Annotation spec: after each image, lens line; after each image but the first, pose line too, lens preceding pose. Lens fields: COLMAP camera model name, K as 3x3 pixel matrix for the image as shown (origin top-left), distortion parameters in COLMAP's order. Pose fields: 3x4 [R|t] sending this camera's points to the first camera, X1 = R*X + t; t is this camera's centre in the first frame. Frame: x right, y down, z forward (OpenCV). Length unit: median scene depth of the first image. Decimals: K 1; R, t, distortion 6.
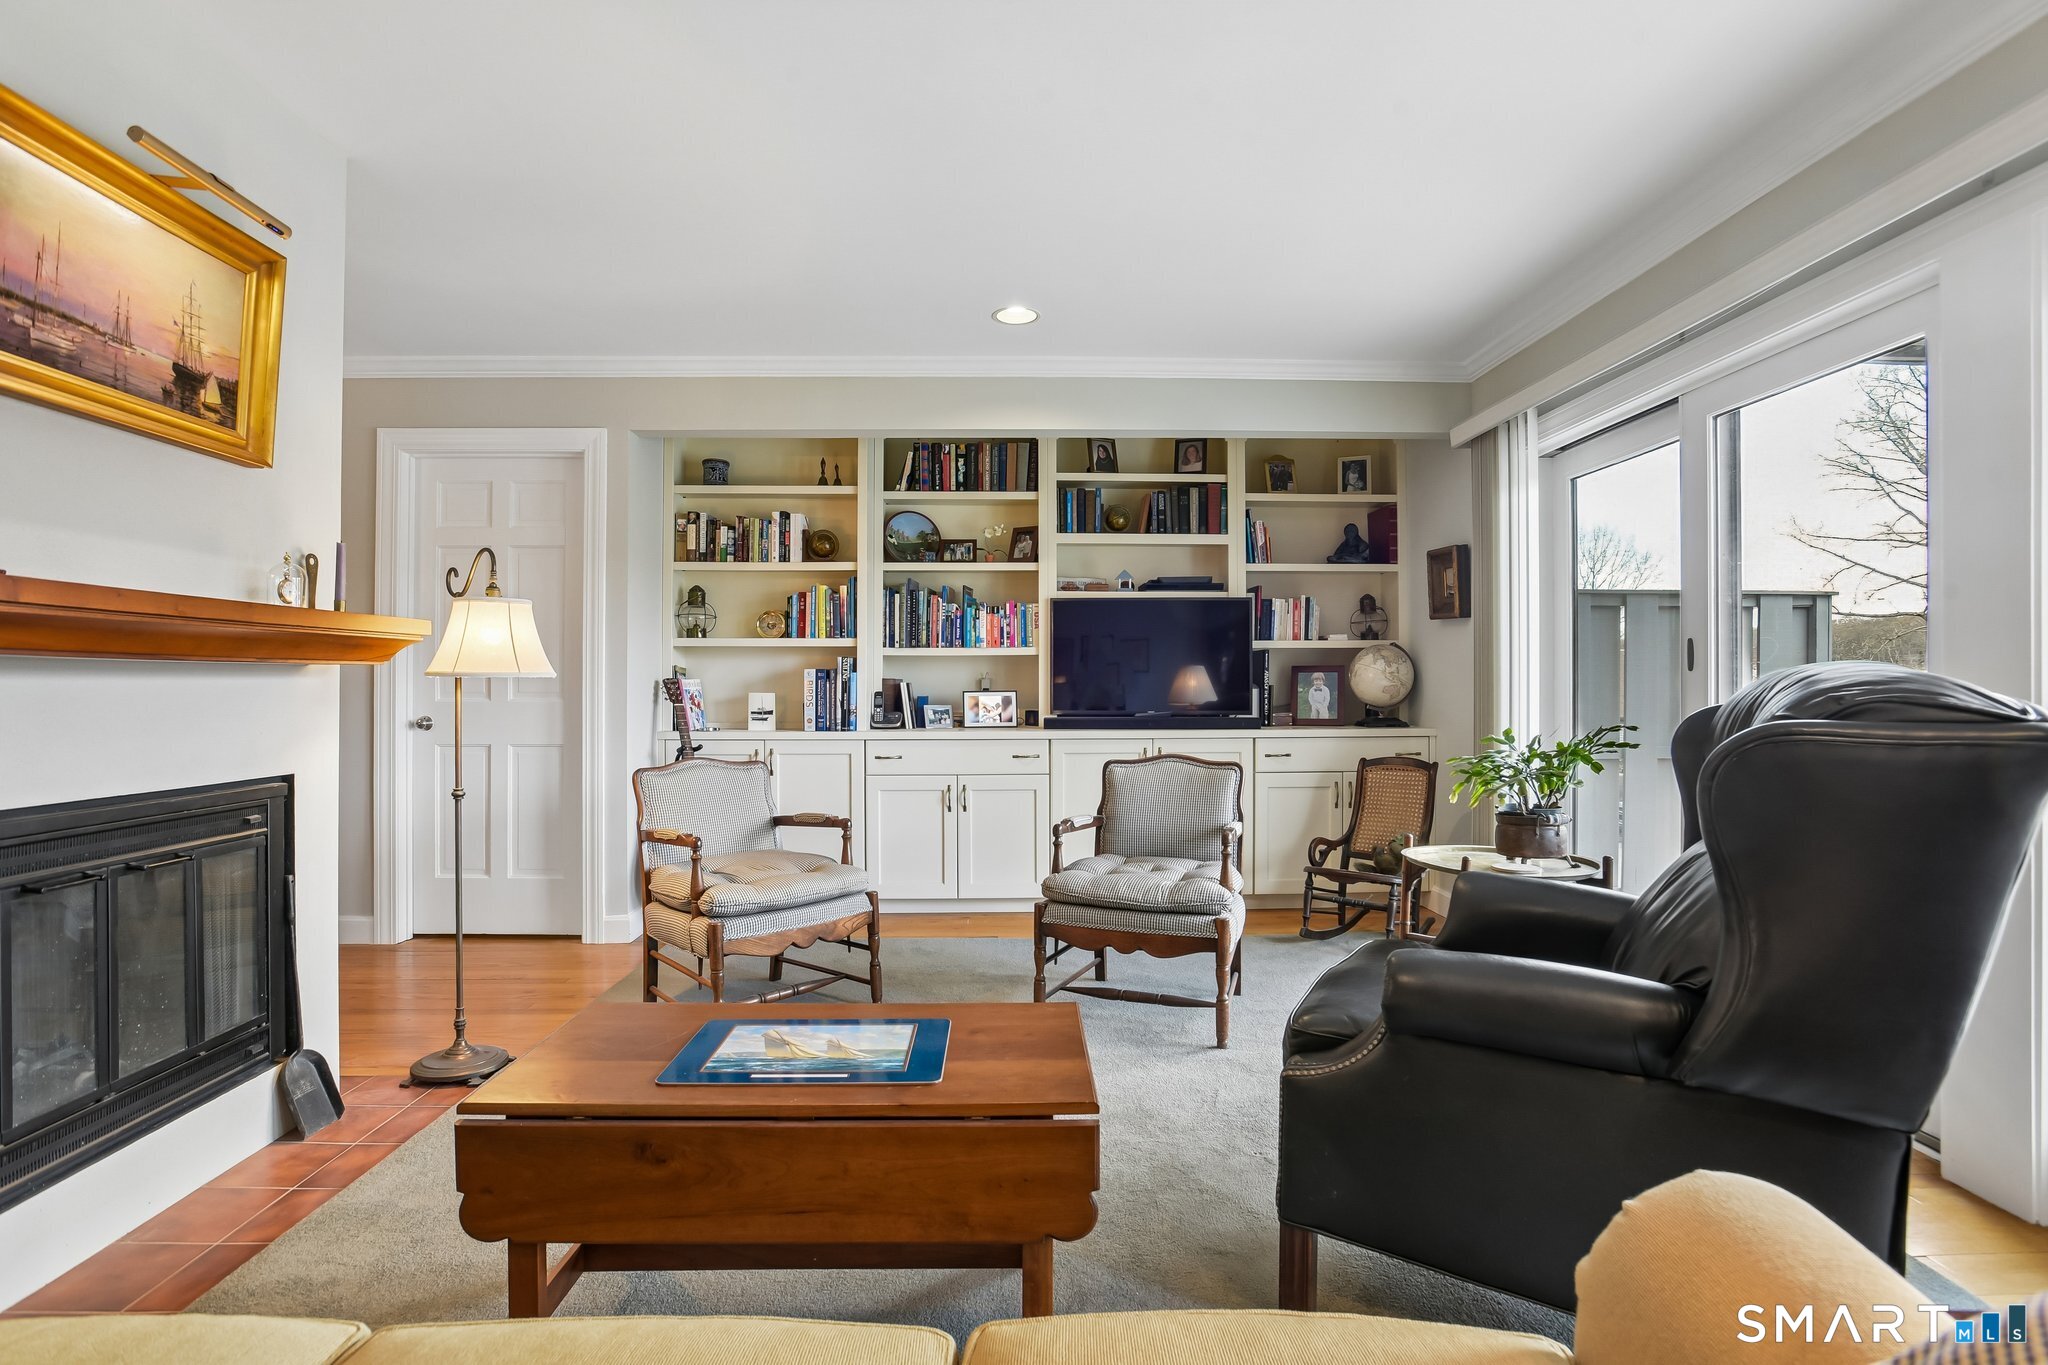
lens RADIAL K [[1011.5, 0, 1024.0], [0, 1011.5, 673.5], [0, 0, 1]] dist [-0.058553, 0.027103]
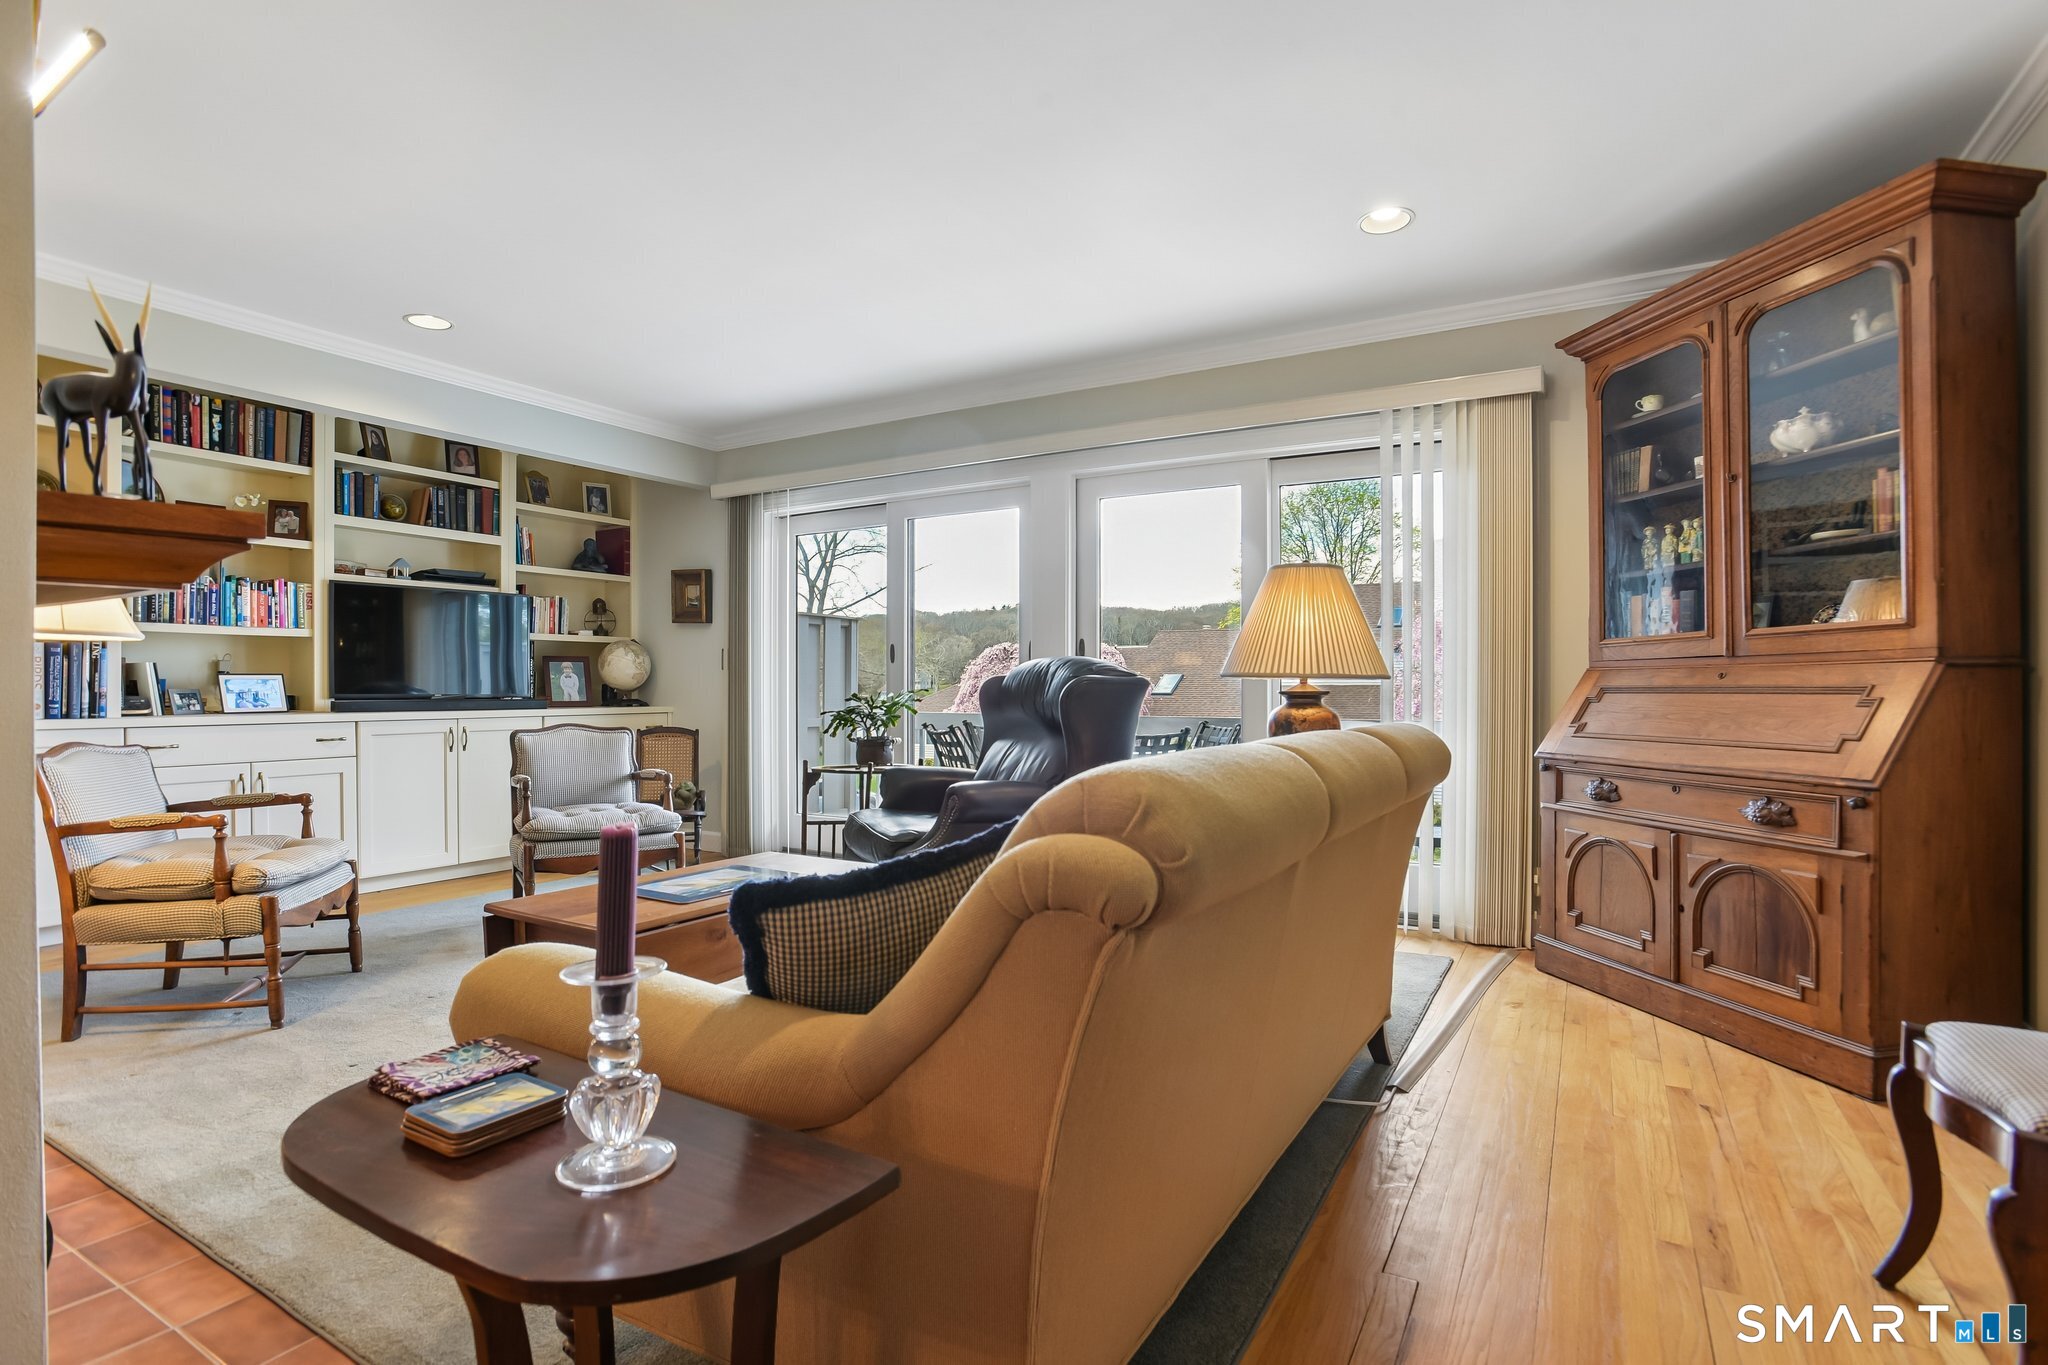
lens RADIAL K [[1012.2, 0, 1050.5], [0, 1012.2, 686.5], [0, 0, 1]] dist [-0.067475, 0.028440]
pose [[0.507958, 0.002726, 0.861378, -0.436613], [-0.010536, 0.999940, 0.003049, 0.018645], [-0.861317, -0.010625, 0.507956, -0.084535]]
